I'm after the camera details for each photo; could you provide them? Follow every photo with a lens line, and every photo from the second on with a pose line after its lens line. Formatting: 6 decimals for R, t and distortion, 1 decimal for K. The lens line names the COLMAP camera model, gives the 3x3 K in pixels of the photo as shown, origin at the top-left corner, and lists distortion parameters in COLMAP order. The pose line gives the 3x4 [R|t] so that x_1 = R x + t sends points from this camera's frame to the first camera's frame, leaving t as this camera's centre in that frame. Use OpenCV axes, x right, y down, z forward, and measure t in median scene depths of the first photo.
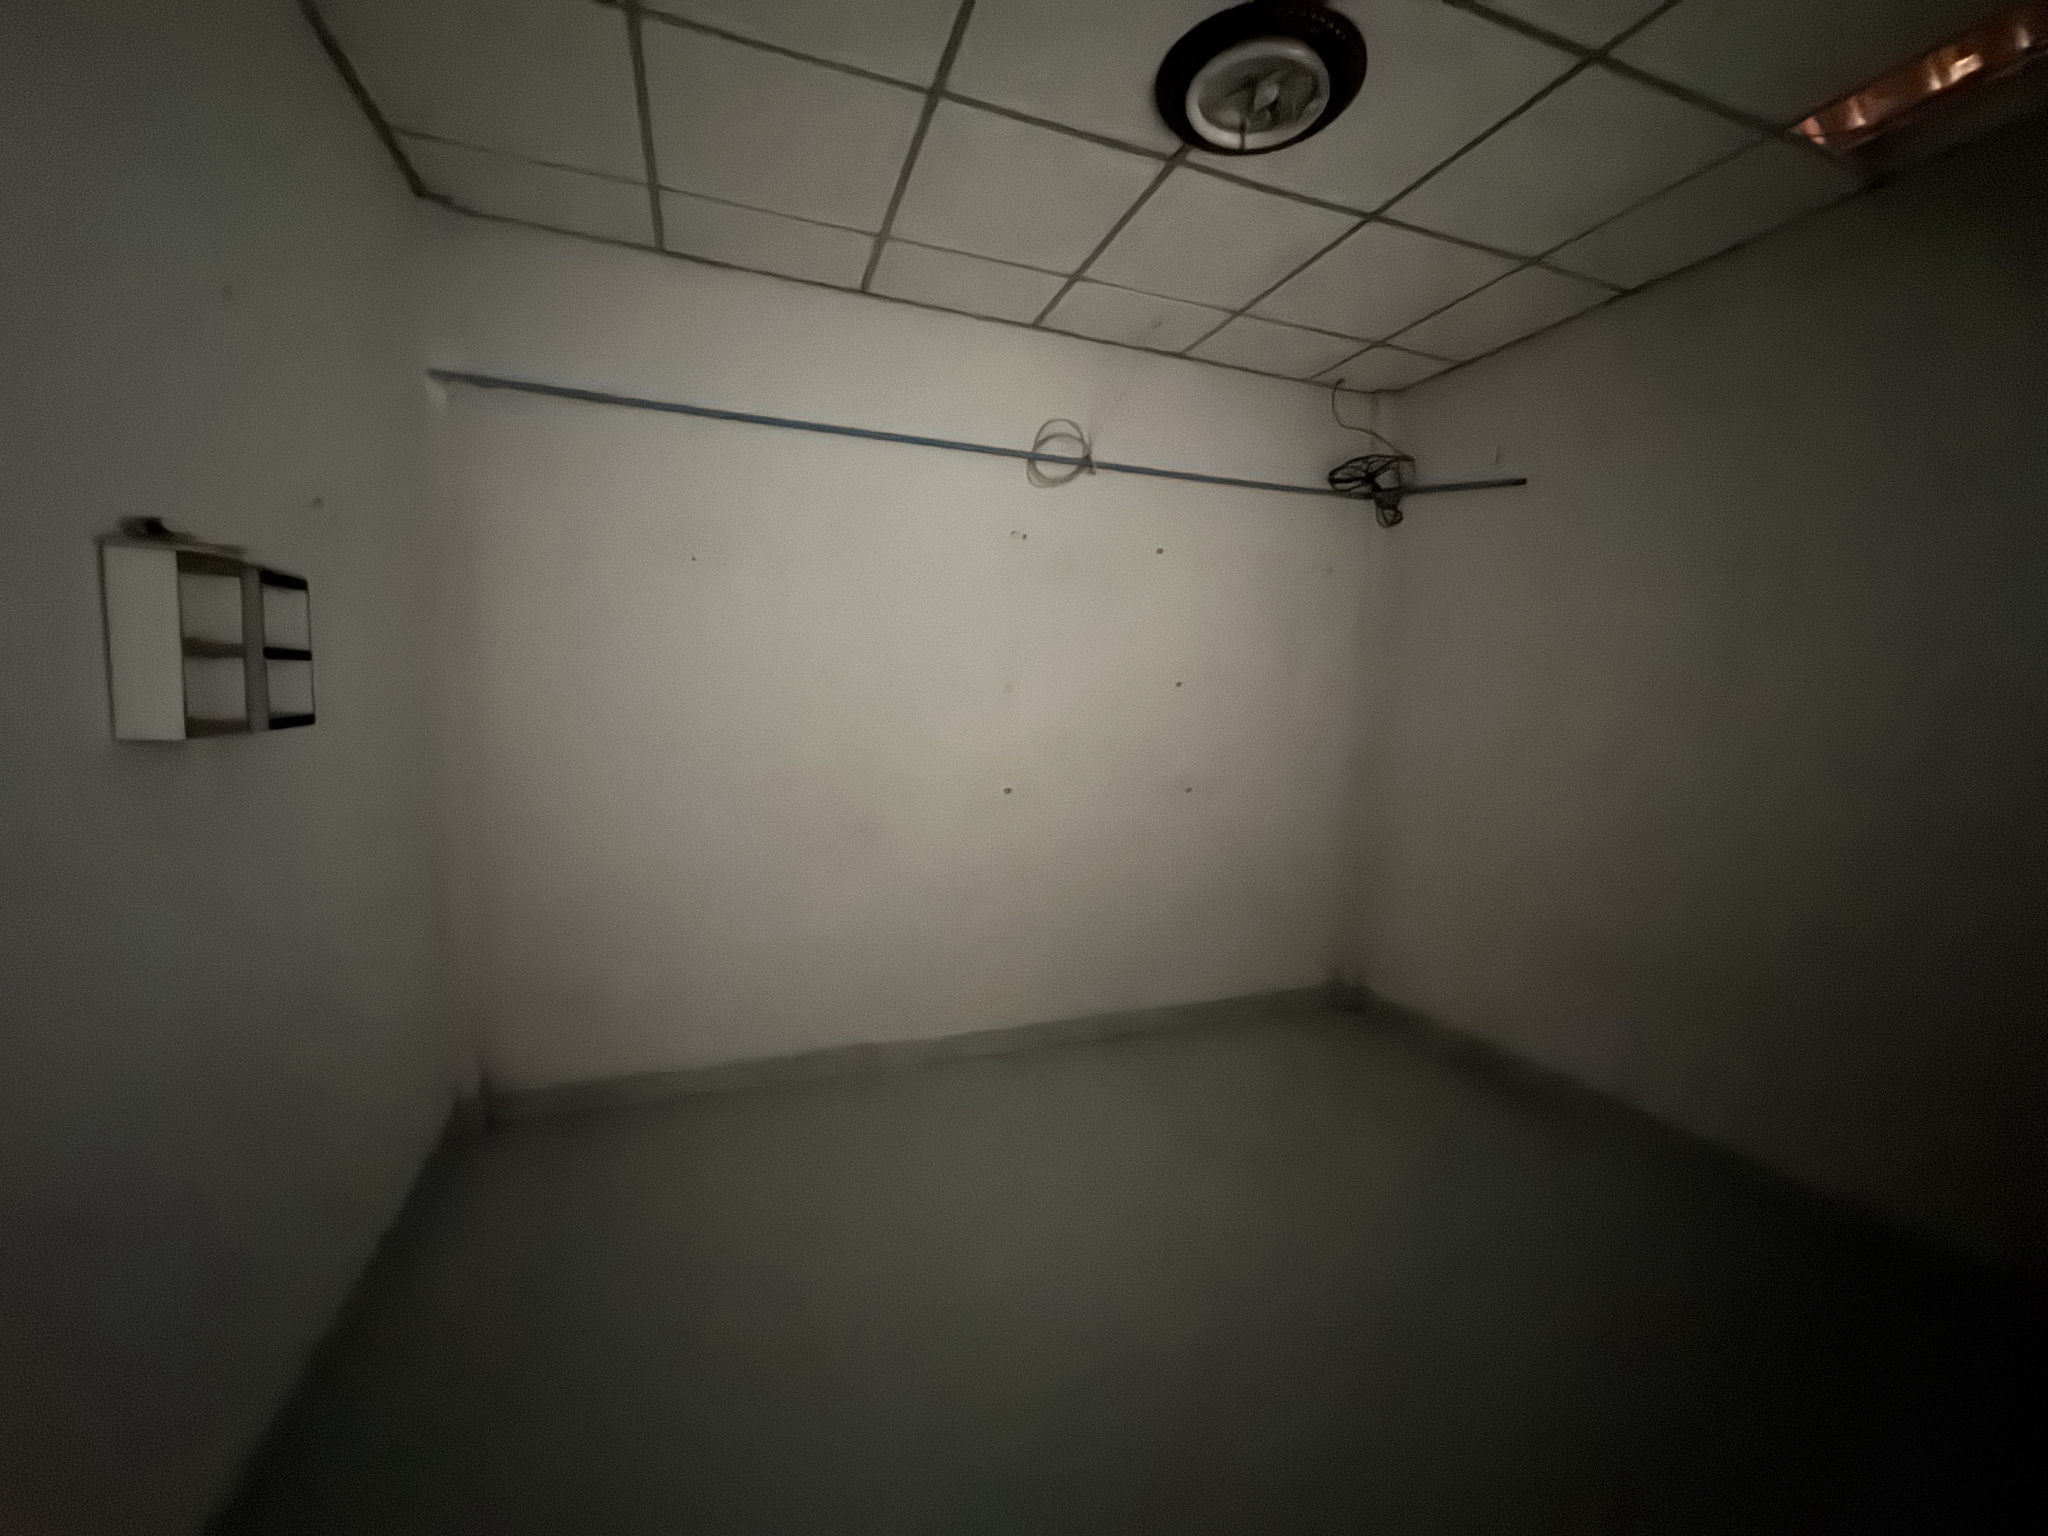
lens RADIAL K [[816.4, 0, 1026.1], [0, 816.4, 763.5], [0, 0, 1]] dist [-0.003029, 0.000140]
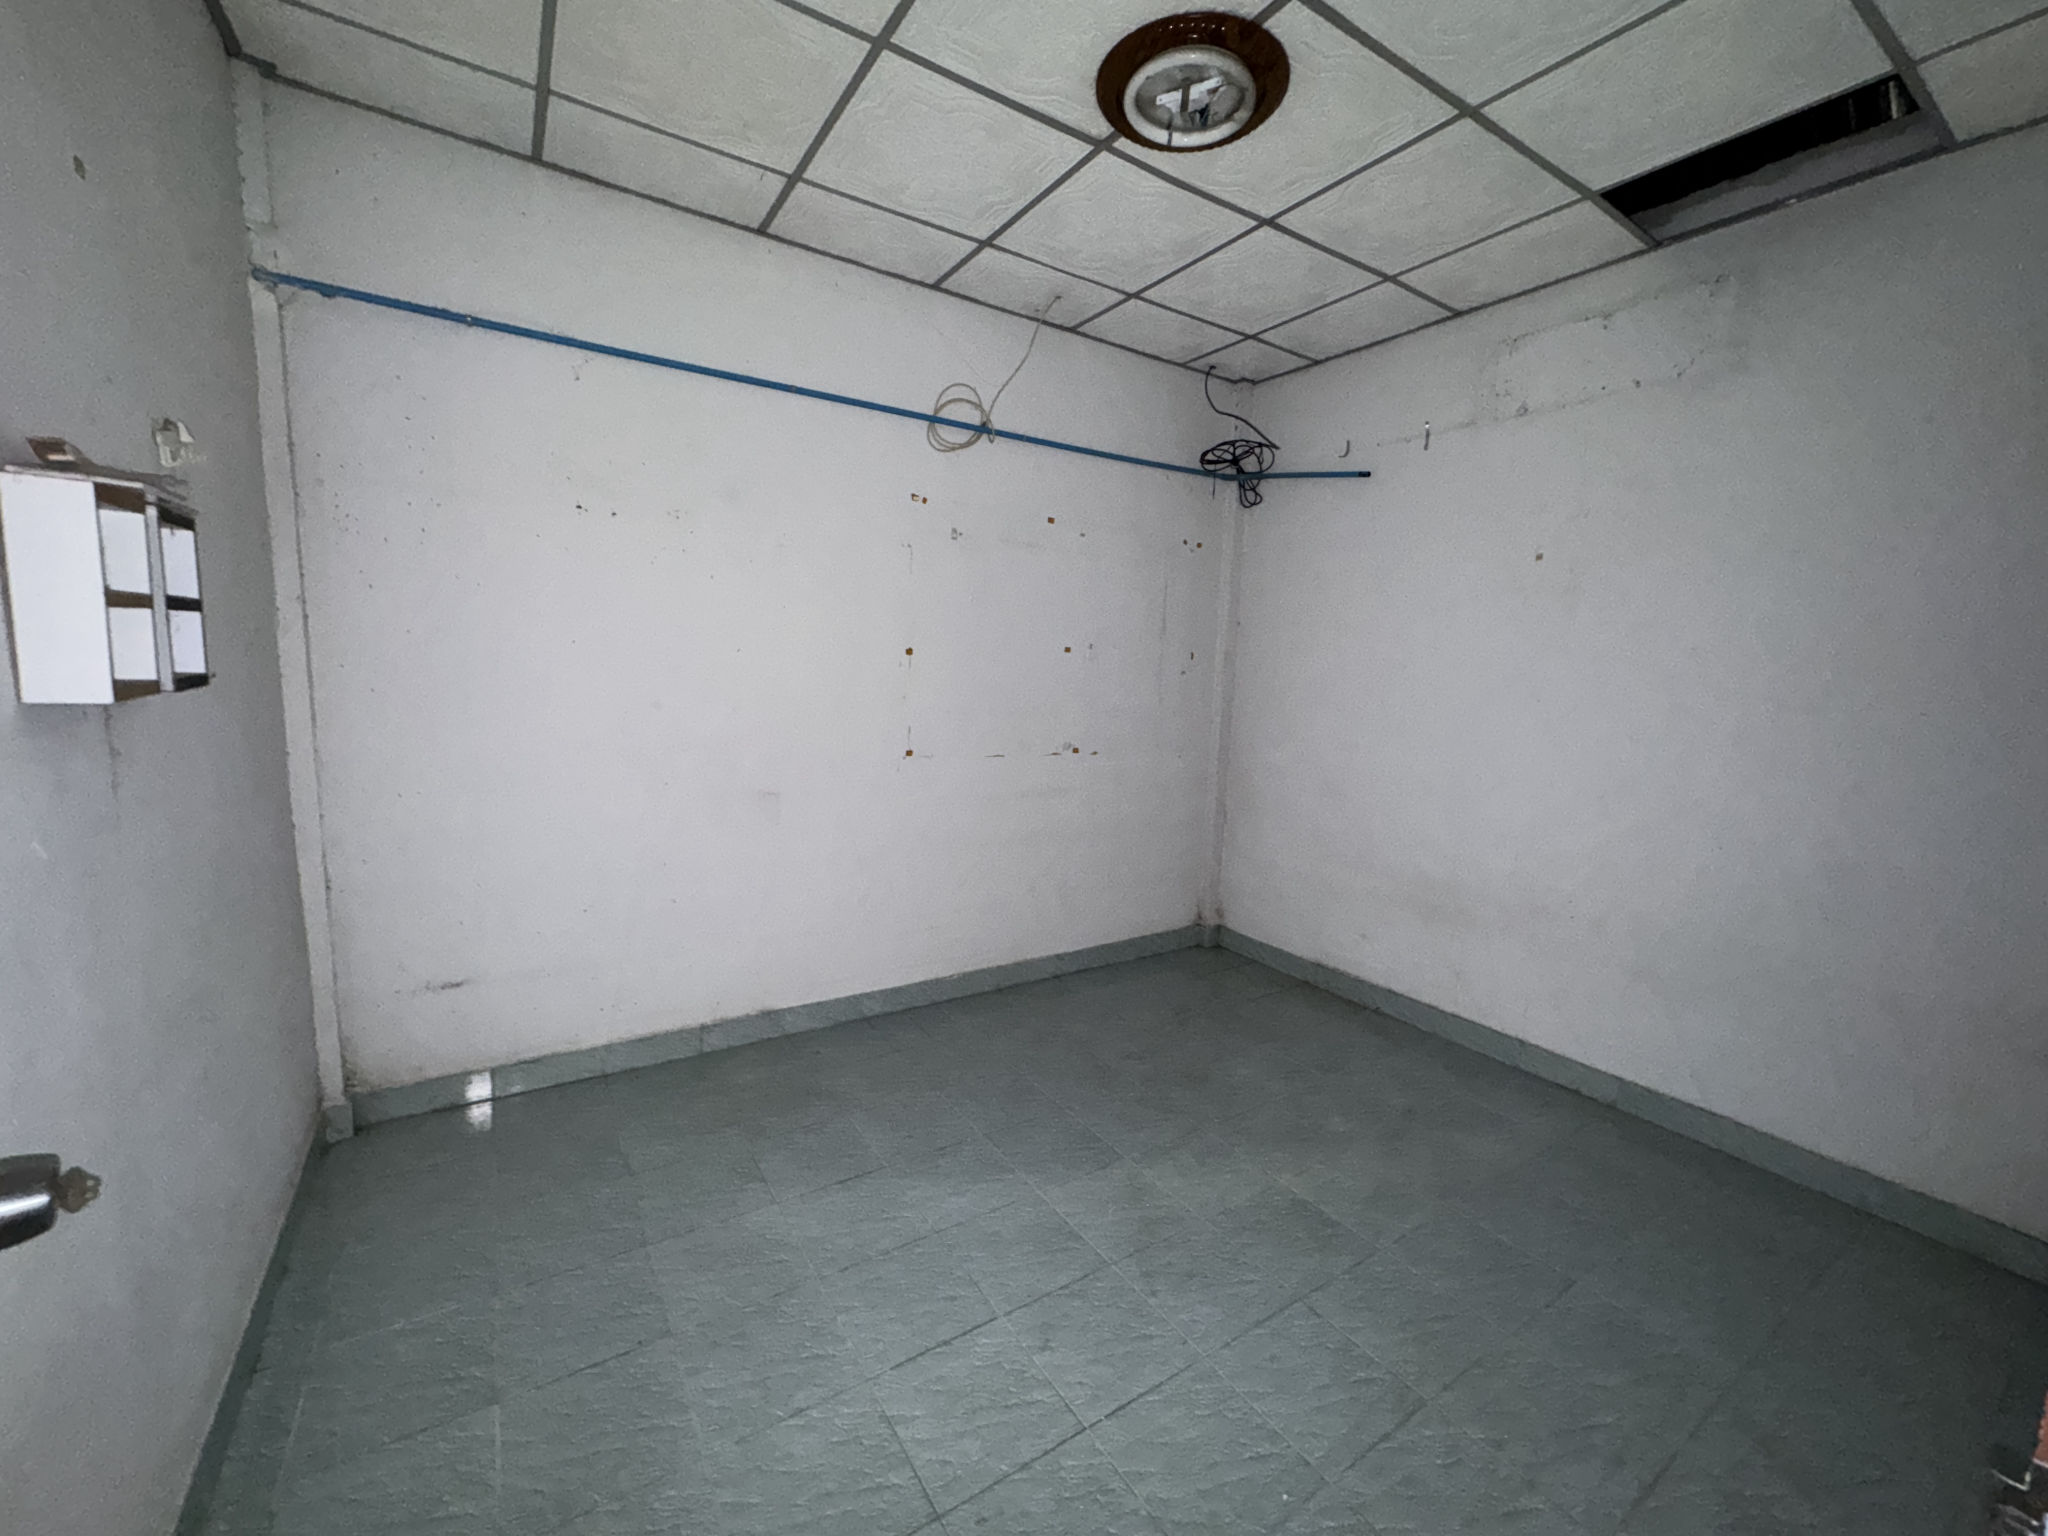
lens RADIAL K [[816.4, 0, 1026.1], [0, 816.4, 763.5], [0, 0, 1]] dist [-0.003029, 0.000140]
pose [[0.977195, -0.015535, 0.211775, -0.099045], [0.005905, 0.998923, 0.046030, 0.000280], [-0.212262, -0.043730, 0.976234, -0.020963]]
